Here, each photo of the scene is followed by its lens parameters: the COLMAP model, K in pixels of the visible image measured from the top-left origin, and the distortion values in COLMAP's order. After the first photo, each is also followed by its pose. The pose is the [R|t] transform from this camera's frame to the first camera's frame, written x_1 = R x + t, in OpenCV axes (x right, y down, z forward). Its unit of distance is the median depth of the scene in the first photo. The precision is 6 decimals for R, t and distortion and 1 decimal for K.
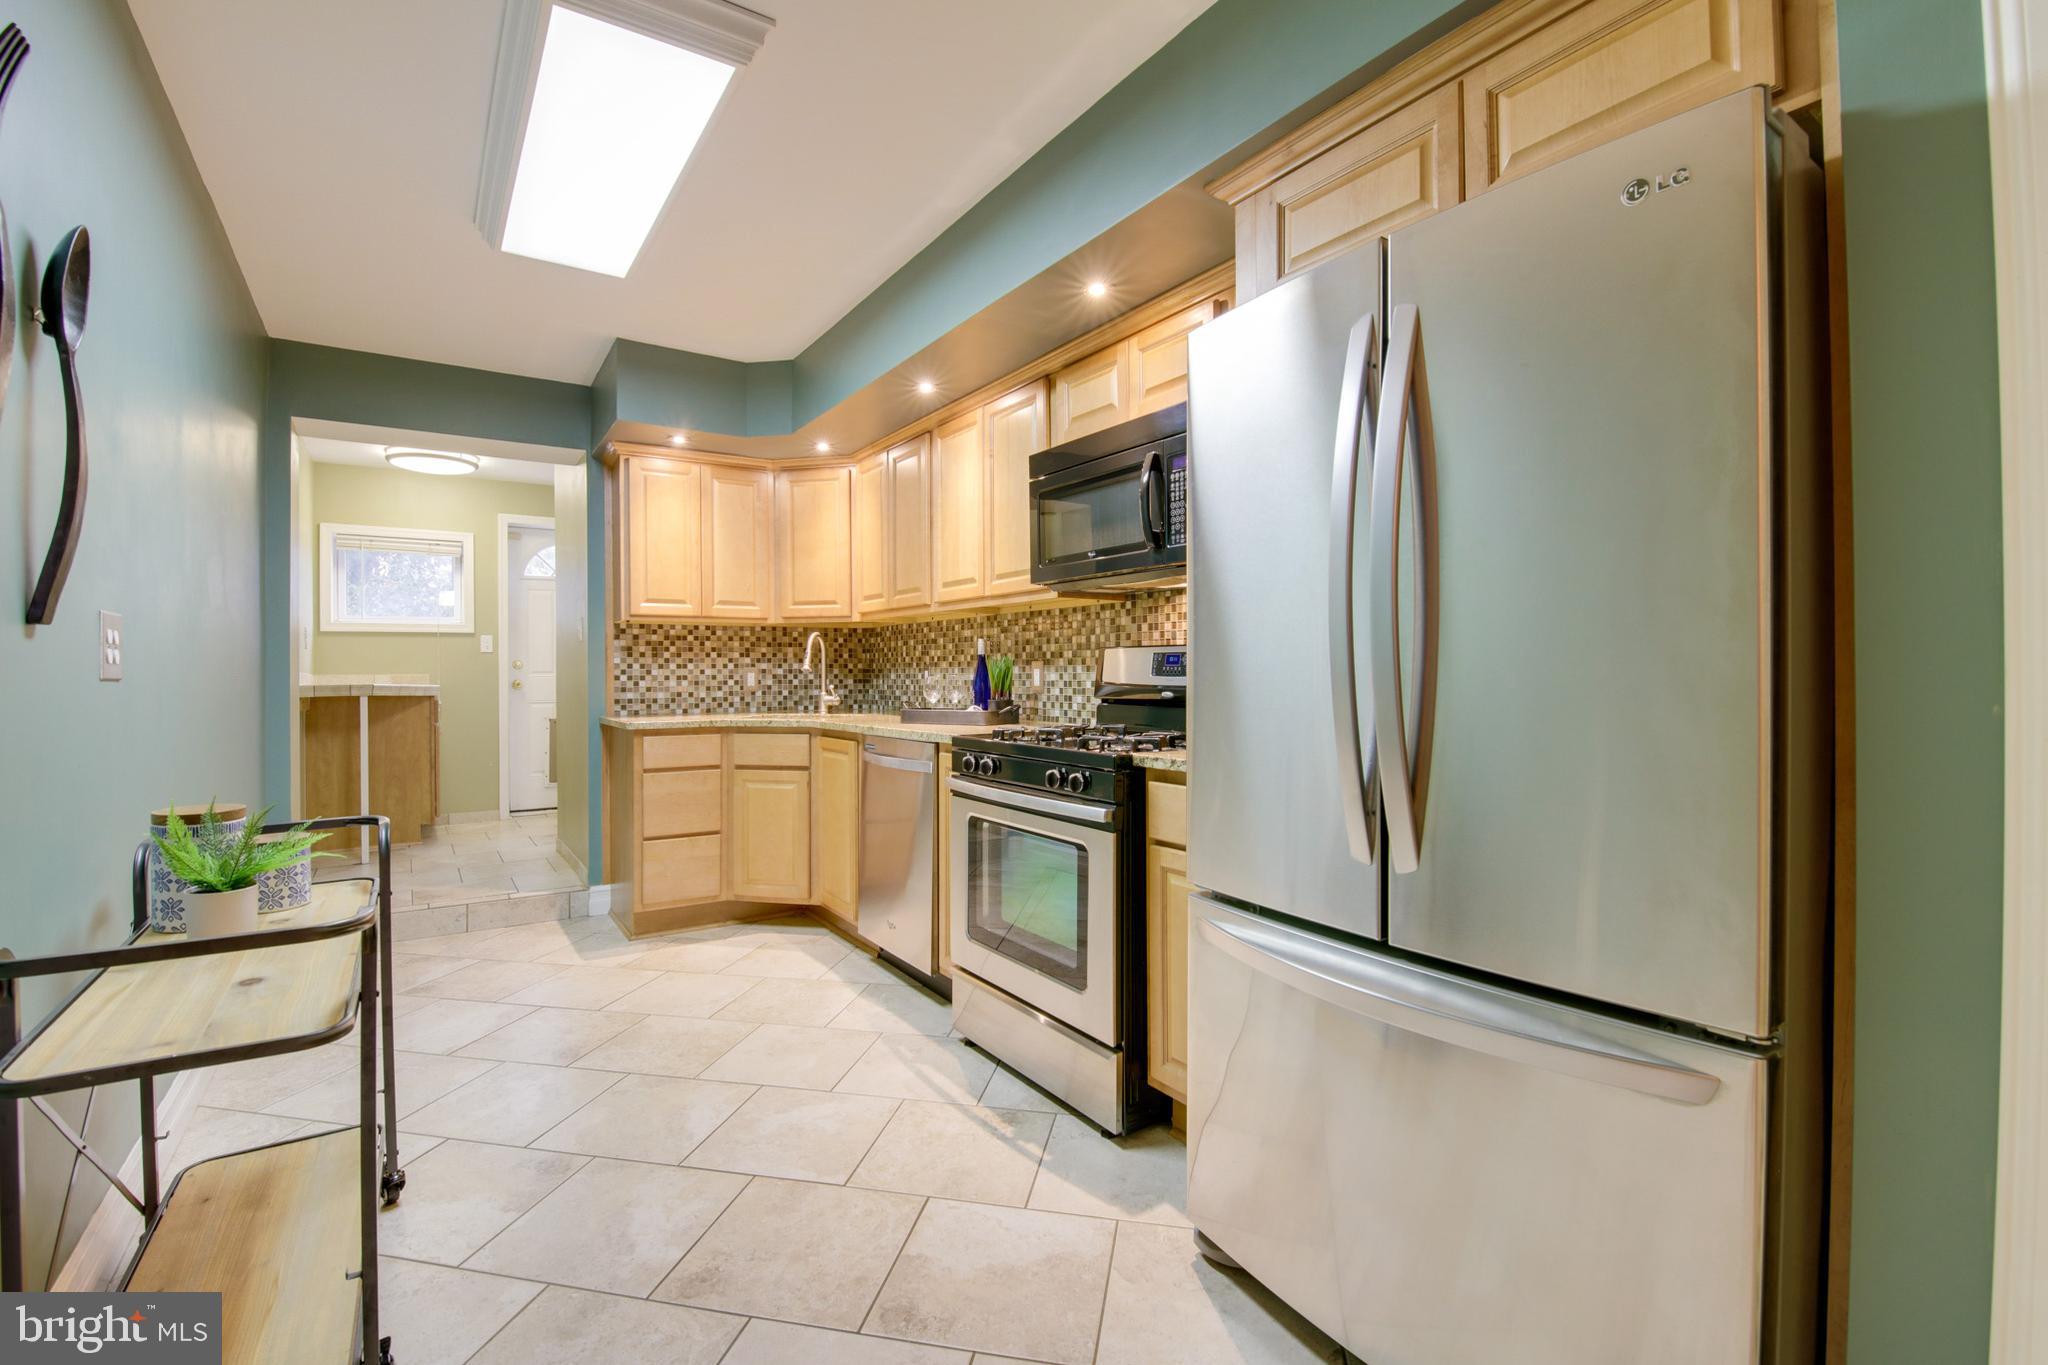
lens RADIAL K [[894.4, 0, 1026.5], [0, 894.4, 678.2], [0, 0, 1]] dist [-0.000418, -0.010785]
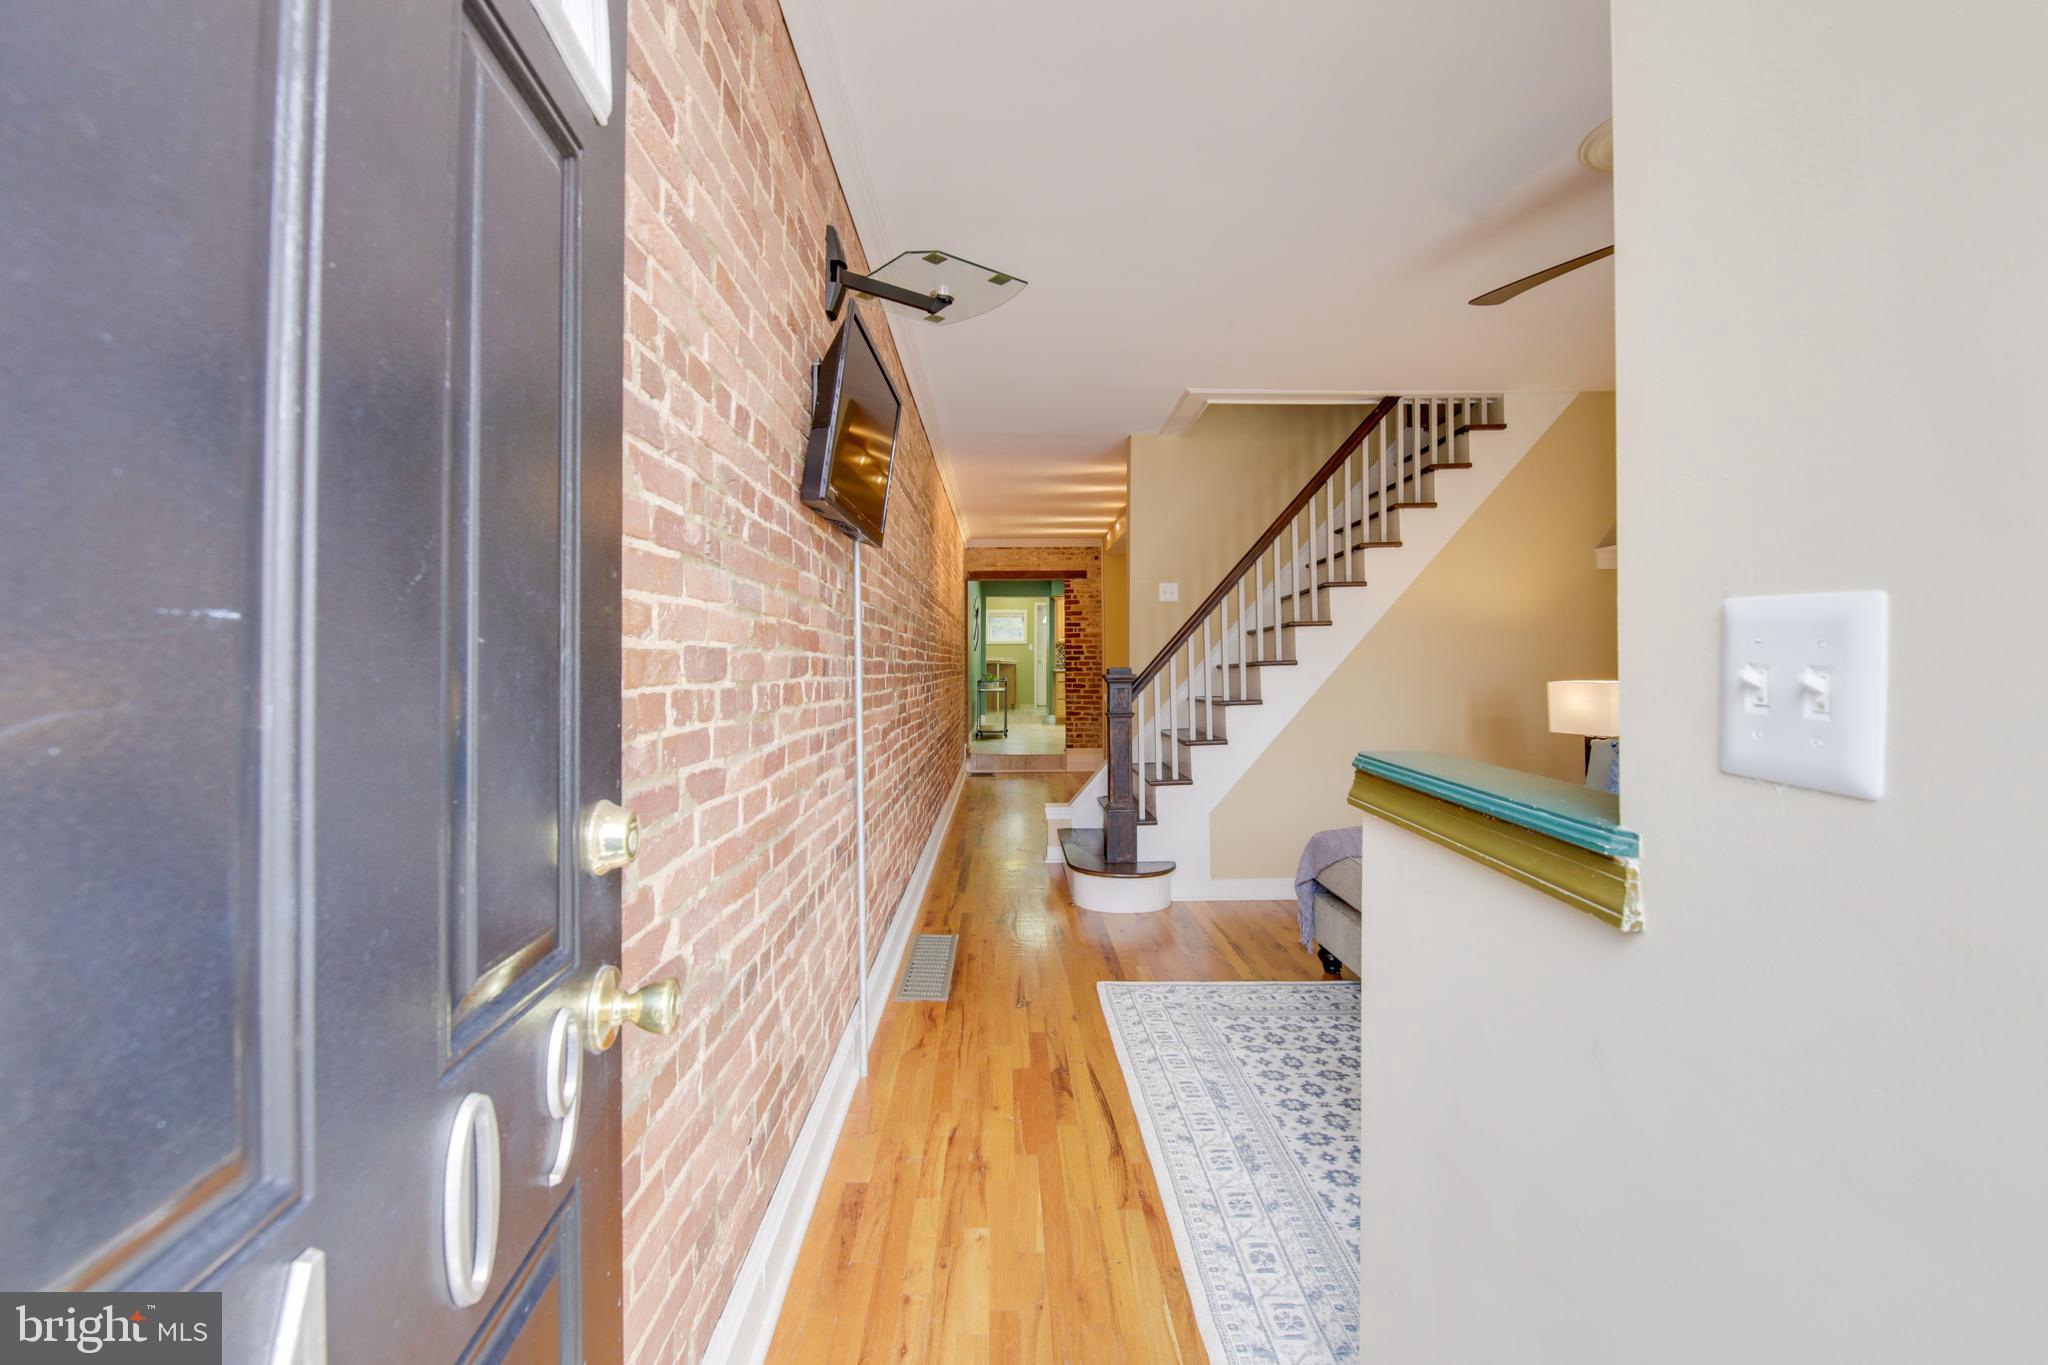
lens RADIAL K [[905.3, 0, 1021.7], [0, 905.3, 653.2], [0, 0, 1]] dist [-0.000238, -0.000127]
pose [[0.831014, -0.002330, -0.556247, 1.593521], [-0.004851, 0.999923, -0.011435, 0.024306], [0.556230, 0.012201, 0.830939, -2.312445]]
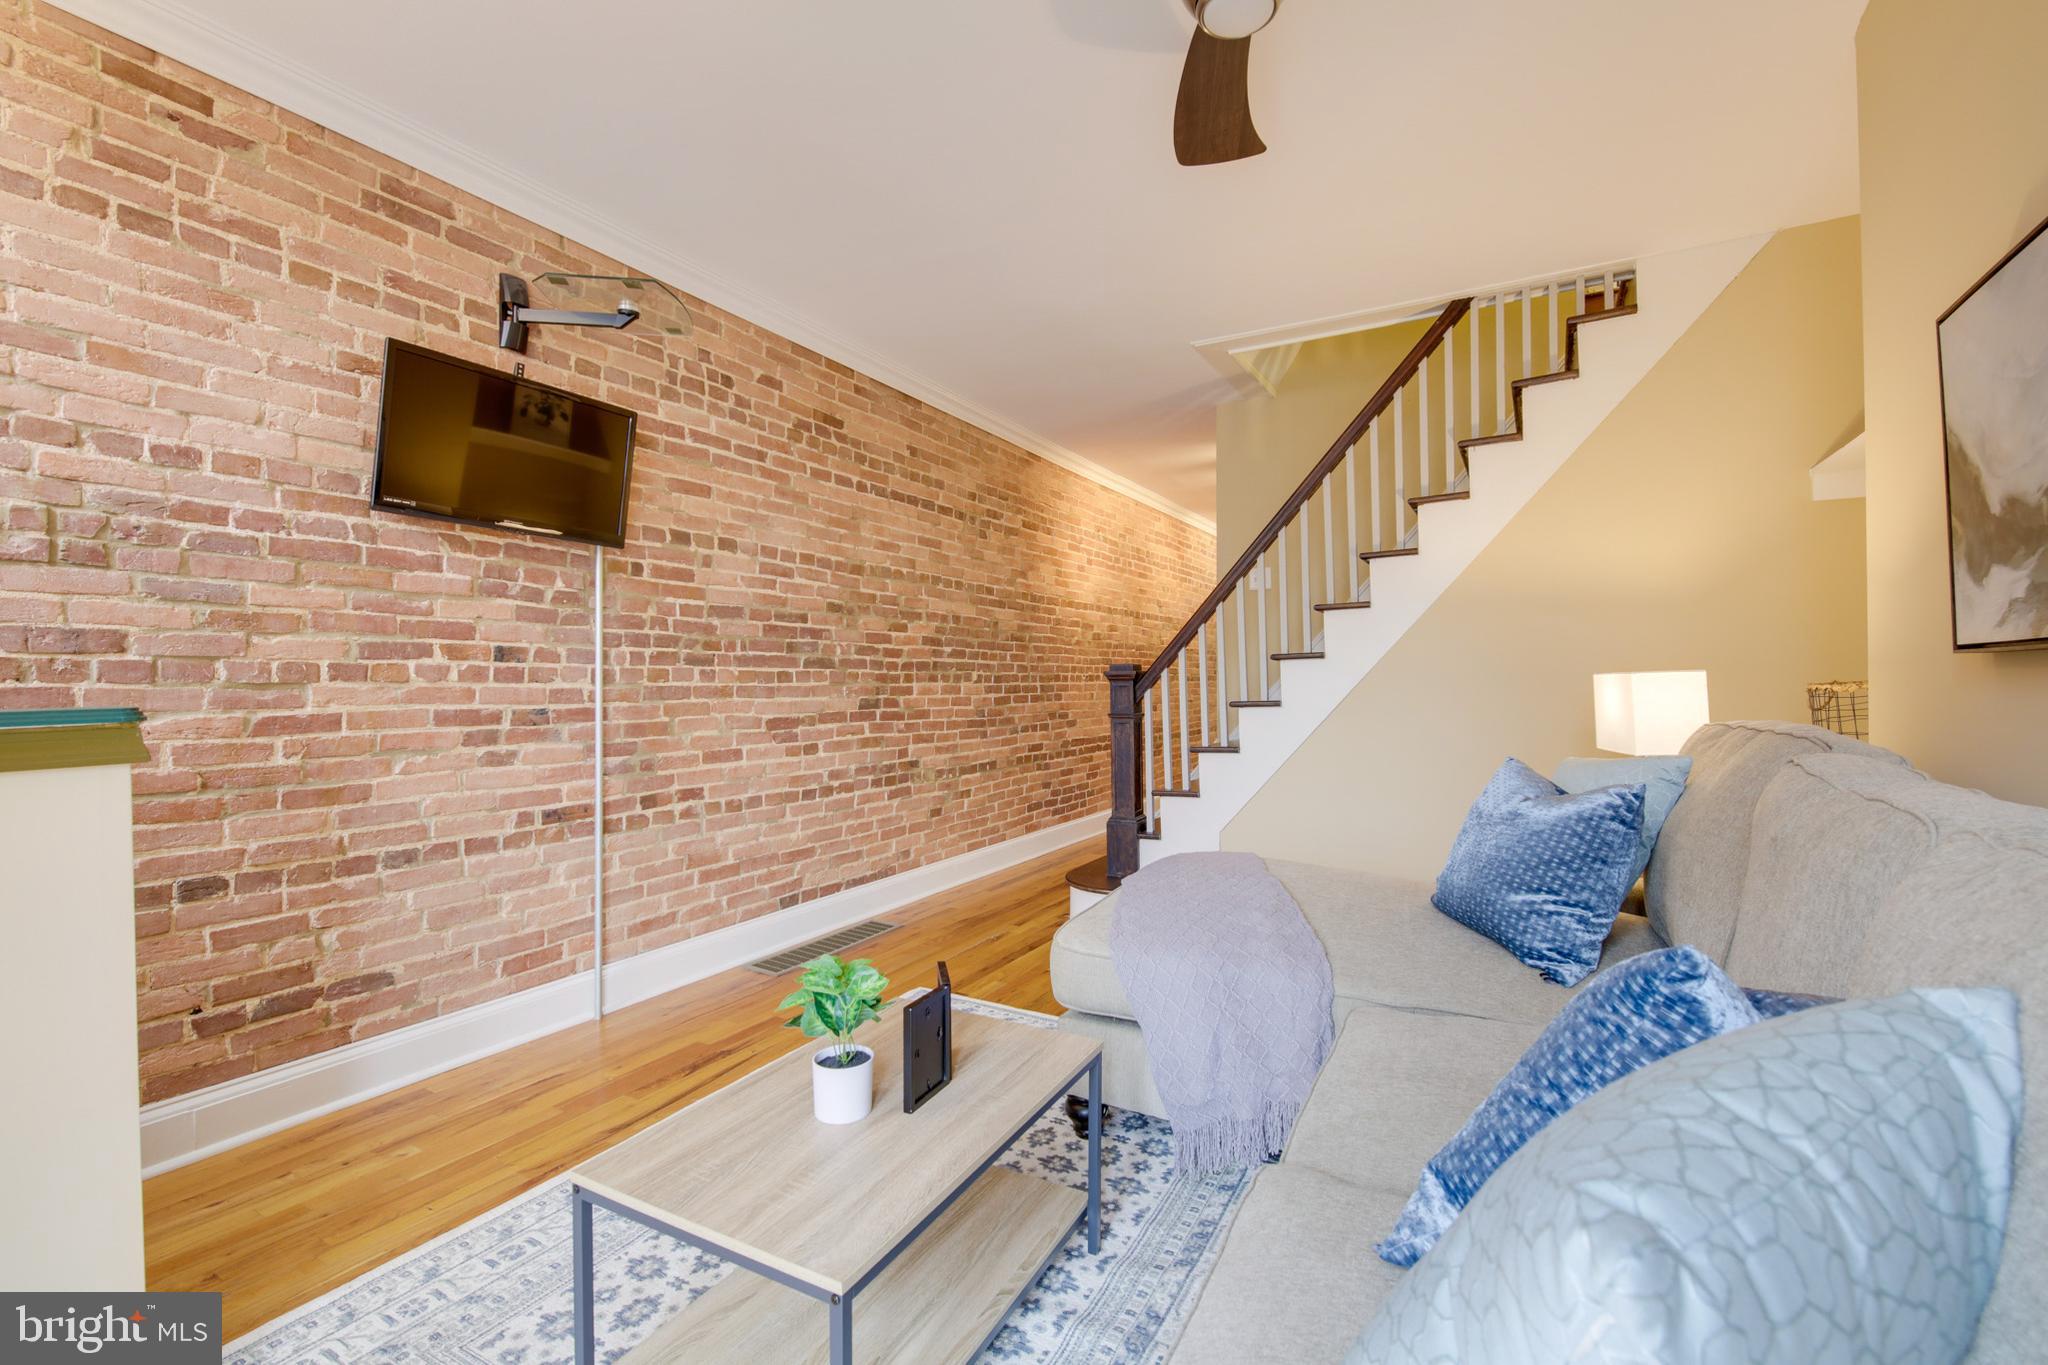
lens RADIAL K [[880.6, 0, 1026.9], [0, 880.6, 674.5], [0, 0, 1]] dist [0.000060, -0.009999]
pose [[0.433836, -0.000835, -0.900992, 1.949415], [-0.001539, 0.999997, -0.001668, 0.044642], [0.900991, 0.002110, 0.433833, -1.794826]]
